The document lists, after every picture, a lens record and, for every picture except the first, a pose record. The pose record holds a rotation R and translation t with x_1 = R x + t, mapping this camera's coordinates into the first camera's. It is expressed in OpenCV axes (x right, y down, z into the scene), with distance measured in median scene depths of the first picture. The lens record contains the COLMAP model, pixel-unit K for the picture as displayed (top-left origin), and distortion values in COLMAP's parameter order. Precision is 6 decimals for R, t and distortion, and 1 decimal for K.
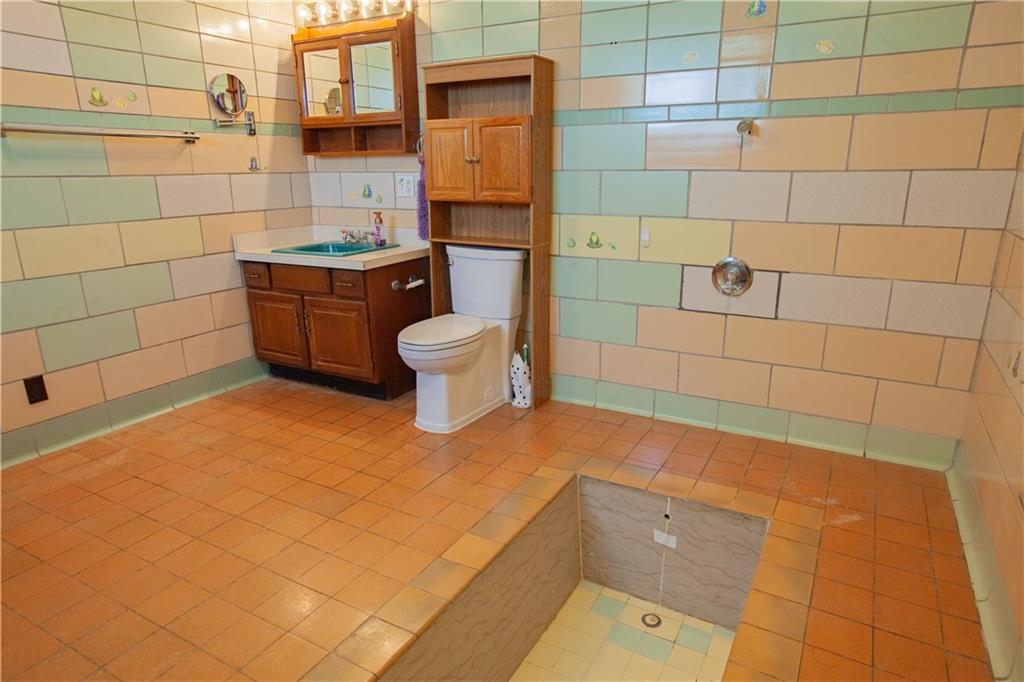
lens RADIAL K [[624.7, 0, 514.5], [0, 624.7, 336.8], [0, 0, 1]] dist [-0.017609, 0.000480]
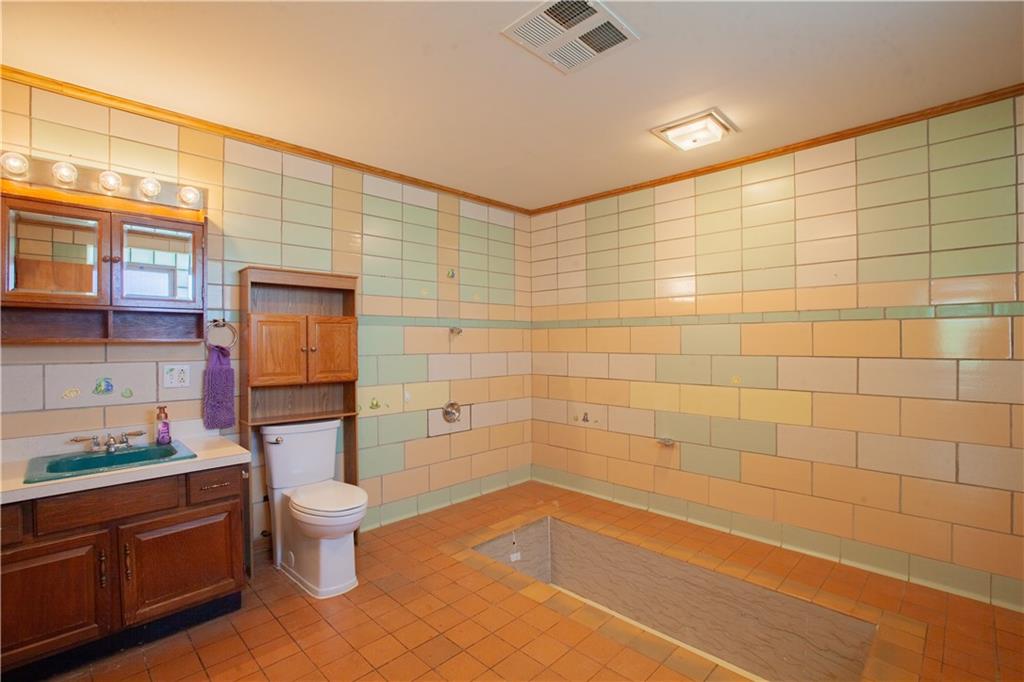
lens RADIAL K [[467.1, 0, 515.6], [0, 467.1, 344.7], [0, 0, 1]] dist [-0.035261, 0.007940]
pose [[0.266581, 0.005457, 0.963797, -0.797382], [0.263160, 0.961575, -0.078233, -0.115120], [-0.927190, 0.274489, 0.254901, 0.396360]]
